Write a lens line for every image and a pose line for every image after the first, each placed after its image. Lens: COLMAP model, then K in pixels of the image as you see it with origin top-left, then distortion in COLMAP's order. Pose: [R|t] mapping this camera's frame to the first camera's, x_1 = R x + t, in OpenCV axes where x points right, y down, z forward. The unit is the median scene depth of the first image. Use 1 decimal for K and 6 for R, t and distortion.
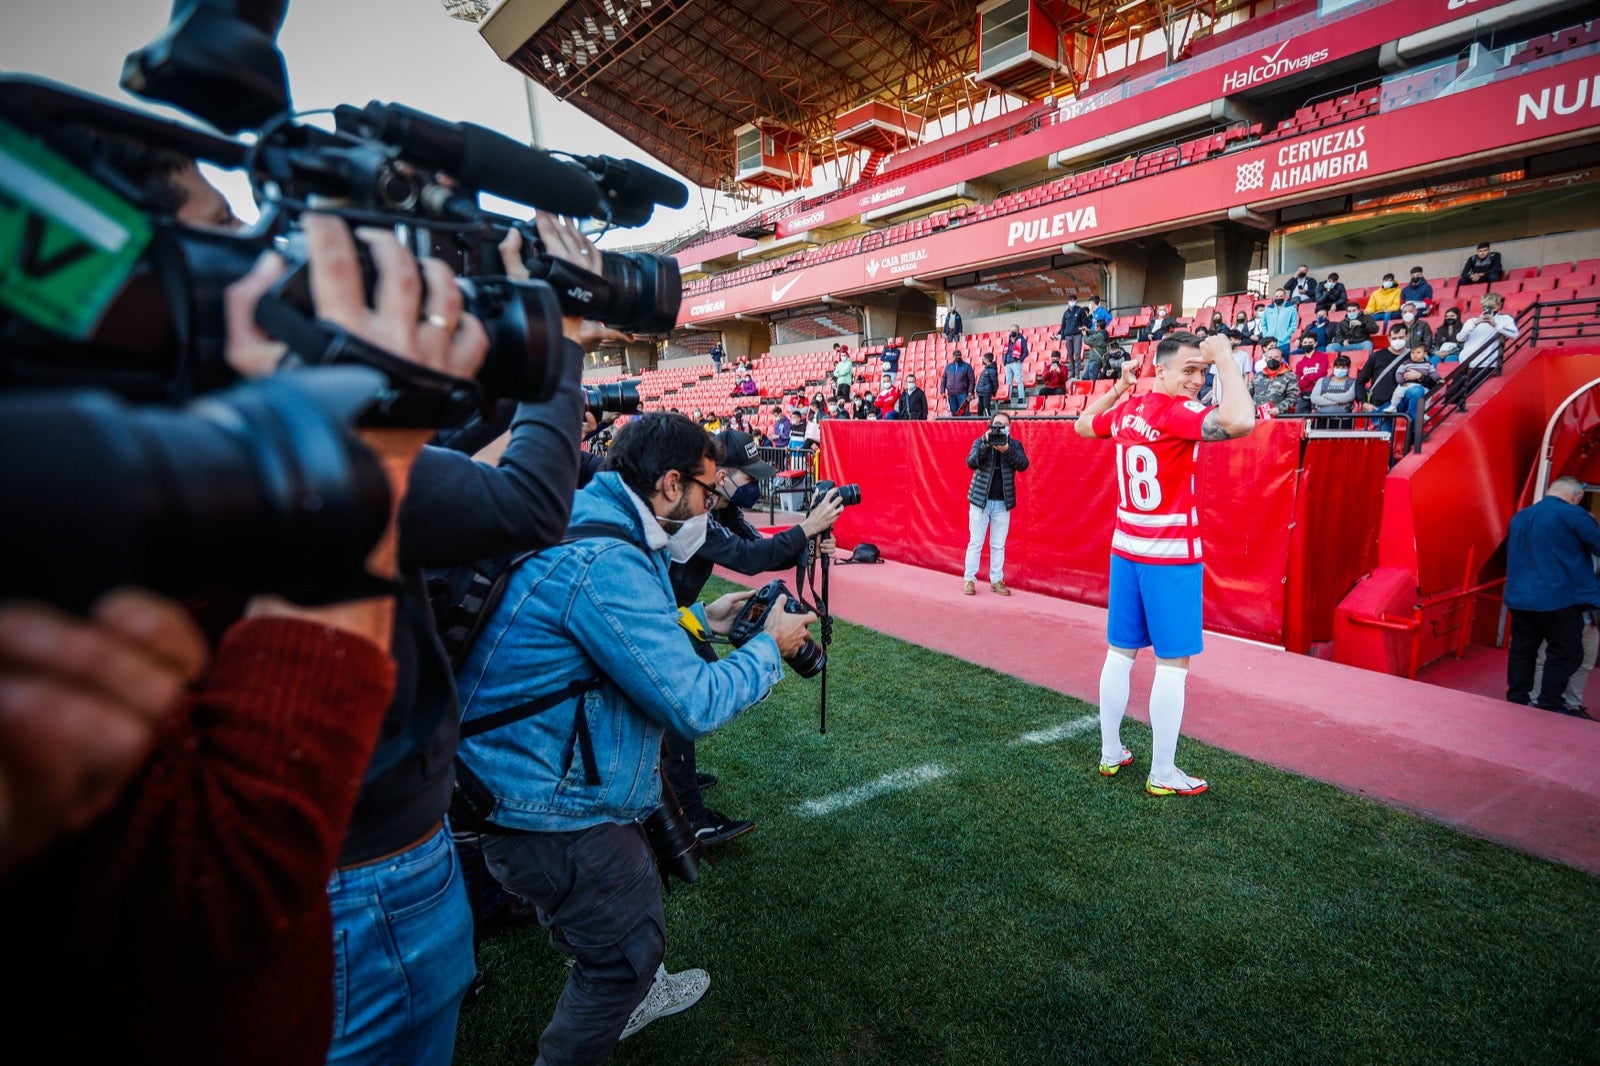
lens RADIAL K [[884.5, 0, 804.1], [0, 884.5, 543.1], [0, 0, 1]] dist [-0.012974, -0.000195]
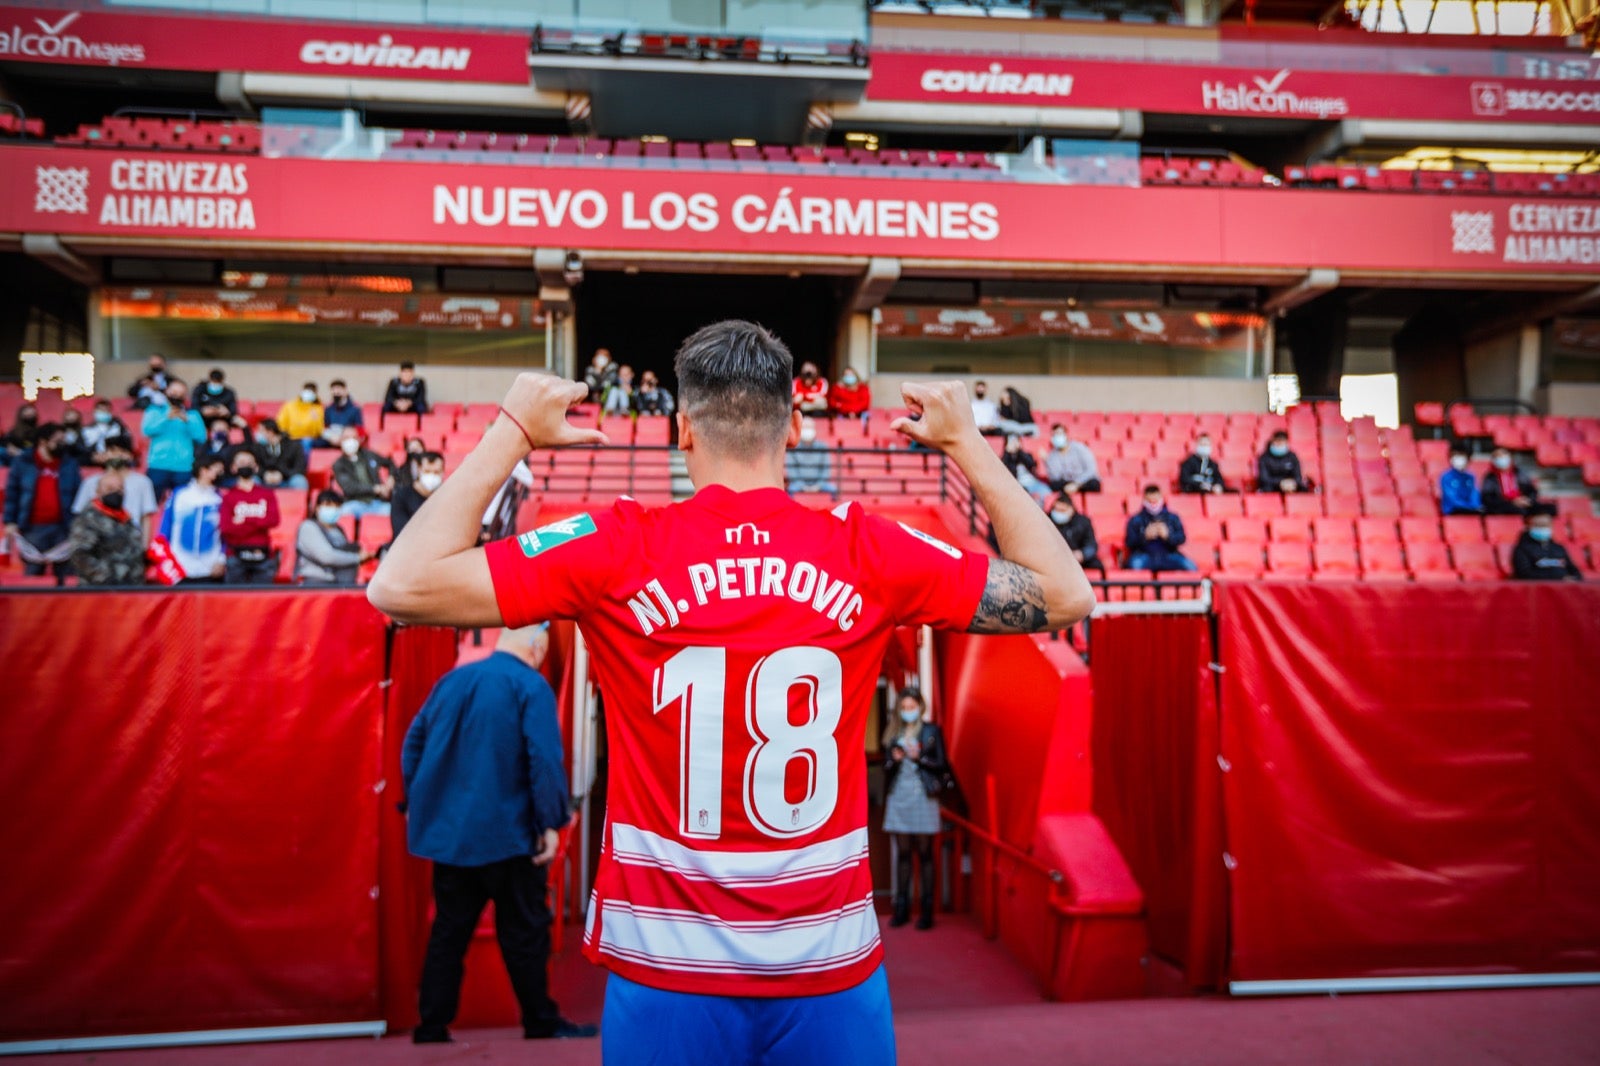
lens RADIAL K [[1245.9, 0, 800.0], [0, 1245.9, 533.0], [0, 0, 1]] dist [0.008994, 0.004040]
pose [[0.445641, 0.055022, 0.893519, -0.019464], [0.119270, 0.985562, -0.120176, -0.038597], [-0.887231, 0.160125, 0.432645, 0.319134]]
